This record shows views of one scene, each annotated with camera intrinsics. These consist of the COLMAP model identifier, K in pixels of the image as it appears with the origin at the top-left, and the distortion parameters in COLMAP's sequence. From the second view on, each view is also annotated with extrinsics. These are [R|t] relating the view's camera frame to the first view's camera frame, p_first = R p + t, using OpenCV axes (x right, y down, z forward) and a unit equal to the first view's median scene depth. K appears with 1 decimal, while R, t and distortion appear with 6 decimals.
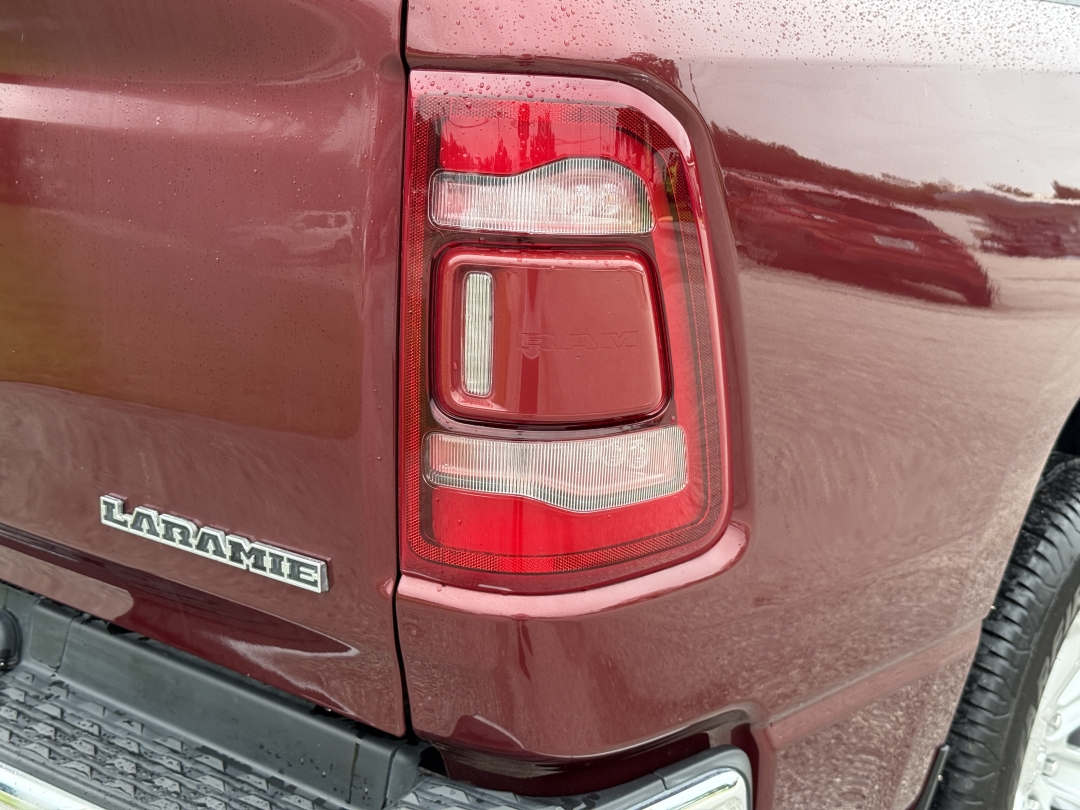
lens RADIAL K [[1548.2, 0, 540.6], [0, 1548.2, 401.0], [0, 0, 1]] dist [0.073943, 0.000000]
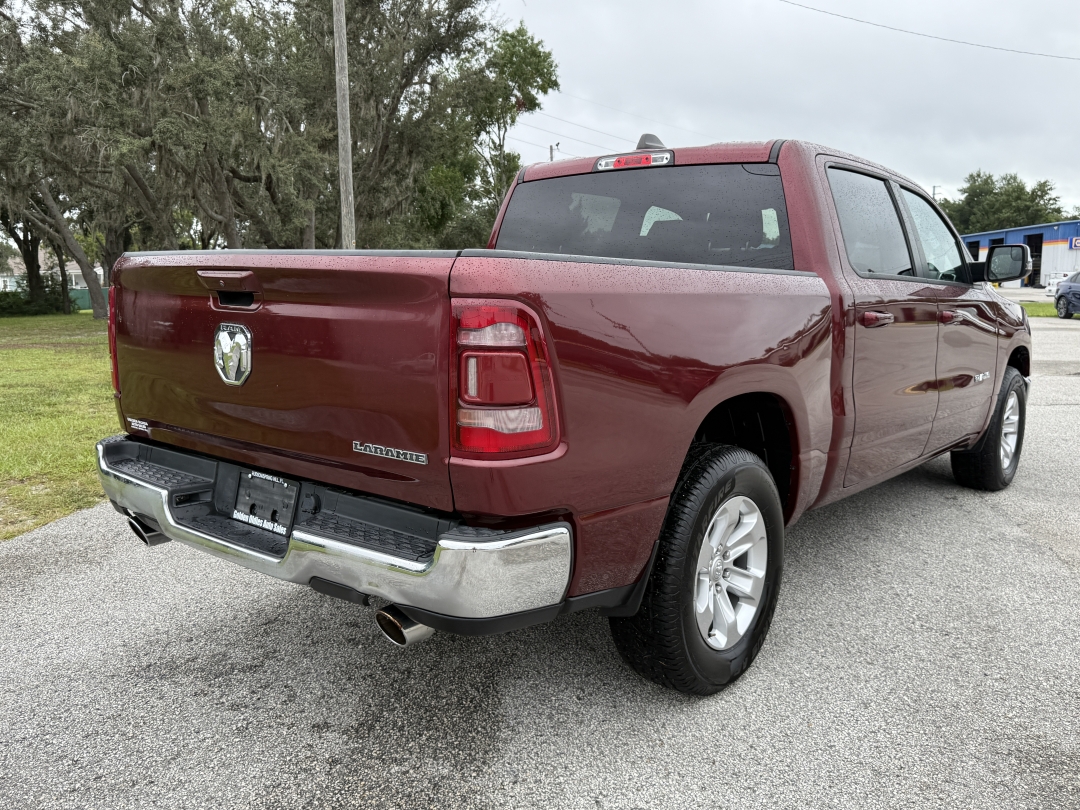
lens RADIAL K [[892.5, 0, 536.1], [0, 892.5, 398.5], [0, 0, 1]] dist [0.060442, -0.053167]
pose [[0.999362, -0.017216, -0.031301, 0.135484], [0.014043, 0.994998, -0.098901, 0.169573], [0.032847, 0.098399, 0.994605, -0.769712]]
